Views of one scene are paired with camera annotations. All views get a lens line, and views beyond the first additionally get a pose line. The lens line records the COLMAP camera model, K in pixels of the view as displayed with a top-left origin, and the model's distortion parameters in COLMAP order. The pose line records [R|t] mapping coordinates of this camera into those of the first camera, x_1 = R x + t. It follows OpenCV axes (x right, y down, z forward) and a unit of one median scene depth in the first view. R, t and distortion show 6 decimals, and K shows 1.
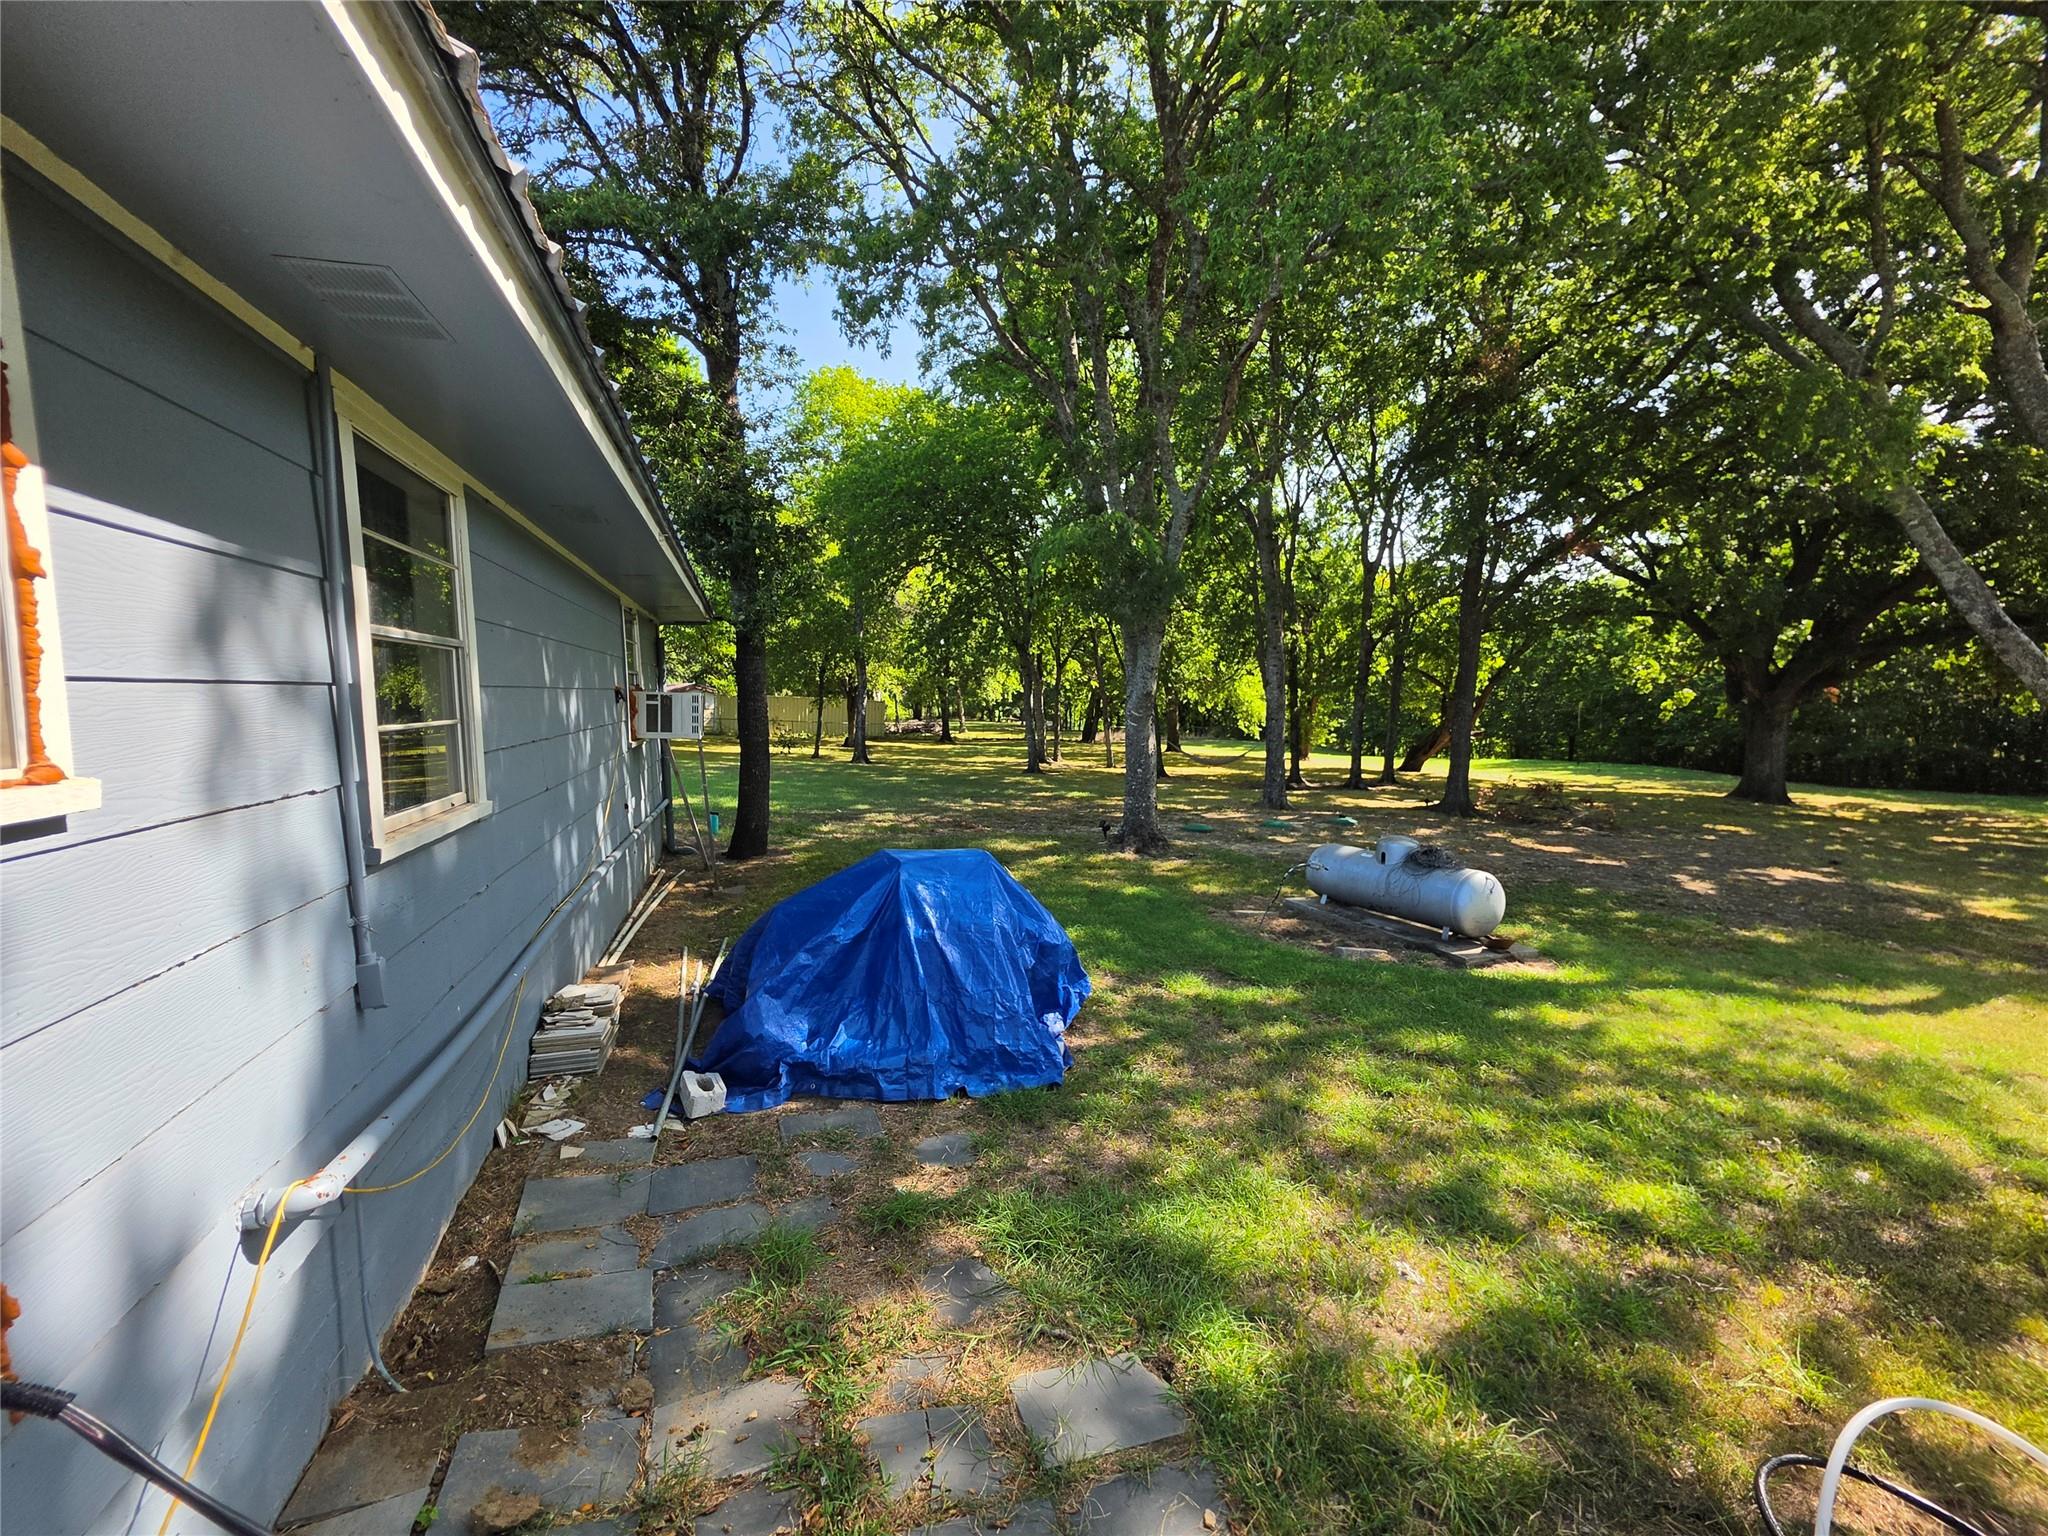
lens RADIAL K [[819.5, 0, 1026.5], [0, 819.5, 766.2], [0, 0, 1]] dist [-0.004330, 0.000475]
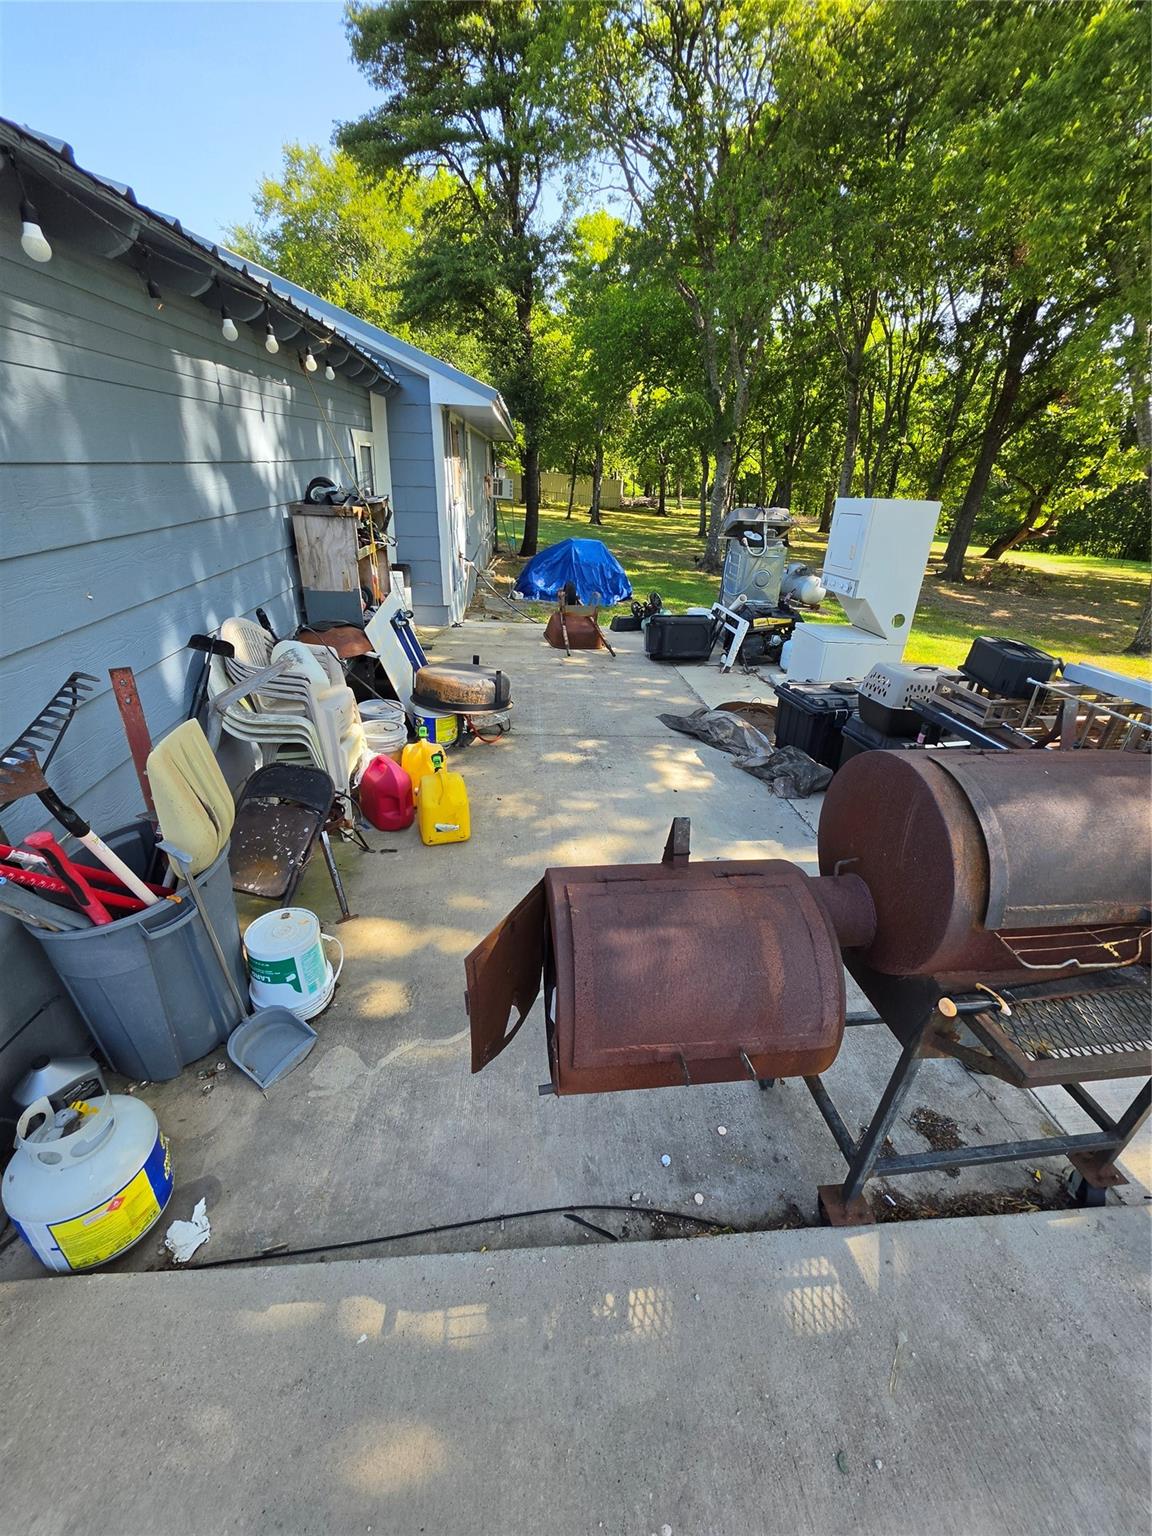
lens RADIAL K [[614.6, 0, 584.2], [0, 614.6, 766.2], [0, 0, 1]] dist [-0.004330, 0.000475]
pose [[0.969735, 0.142374, -0.198352, 0.069025], [-0.064348, 0.932696, 0.354878, 0.010856], [0.235528, -0.331374, 0.913629, -0.212226]]
